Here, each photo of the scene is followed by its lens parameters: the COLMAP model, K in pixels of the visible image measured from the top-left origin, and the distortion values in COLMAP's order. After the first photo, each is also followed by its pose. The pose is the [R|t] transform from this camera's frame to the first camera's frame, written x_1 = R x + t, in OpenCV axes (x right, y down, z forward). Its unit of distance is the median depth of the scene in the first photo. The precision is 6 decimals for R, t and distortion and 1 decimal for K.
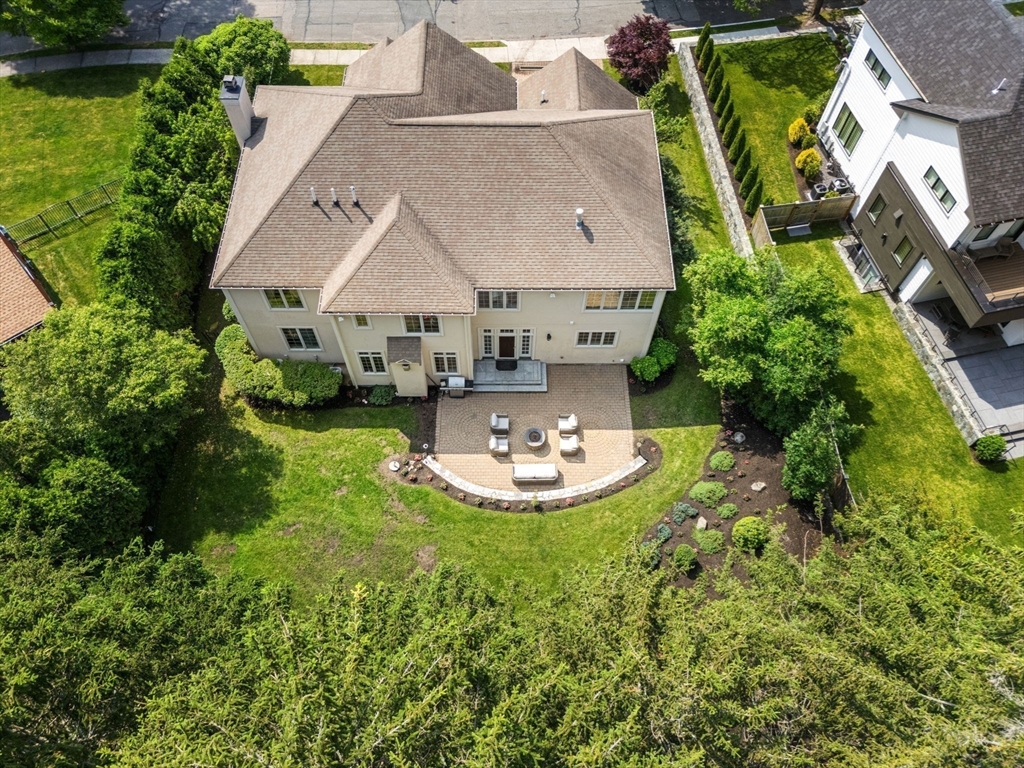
lens RADIAL K [[768.0, 0, 507.7], [0, 768.0, 380.0], [0, 0, 1]] dist [0.001589, -0.002346]
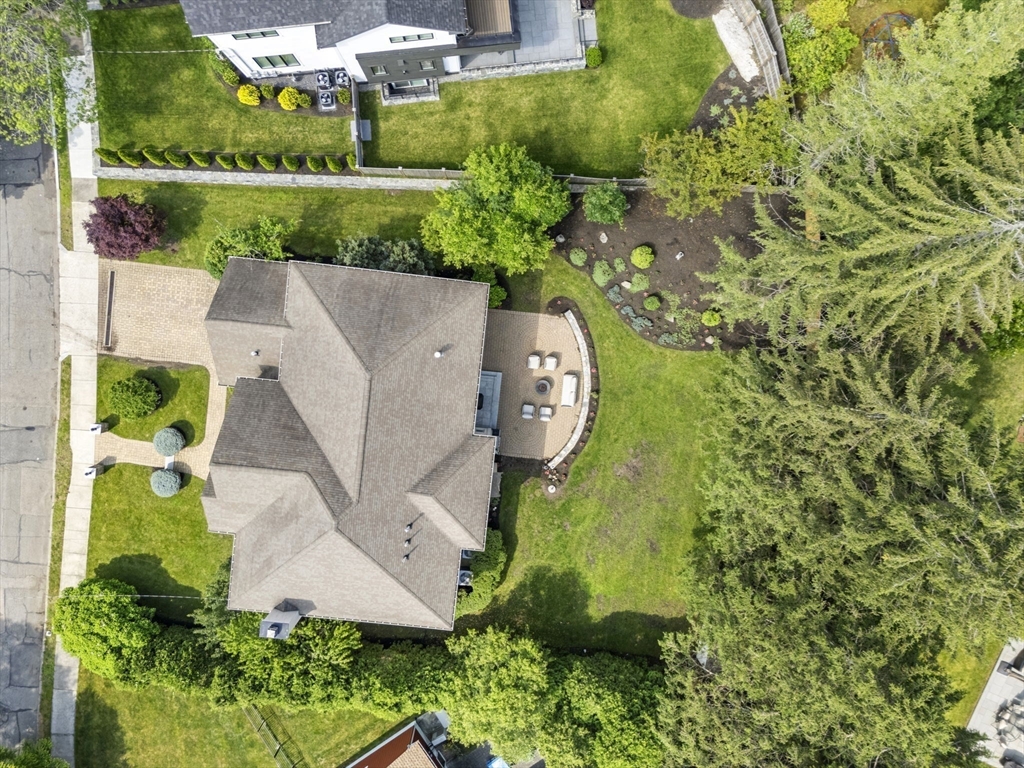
lens RADIAL K [[768.0, 0, 507.7], [0, 768.0, 380.0], [0, 0, 1]] dist [0.001589, -0.002346]
pose [[0.108516, -0.992171, -0.061807, 0.129752], [0.848925, 0.060139, 0.525080, -0.713982], [-0.517253, -0.109449, 0.848805, -0.133437]]
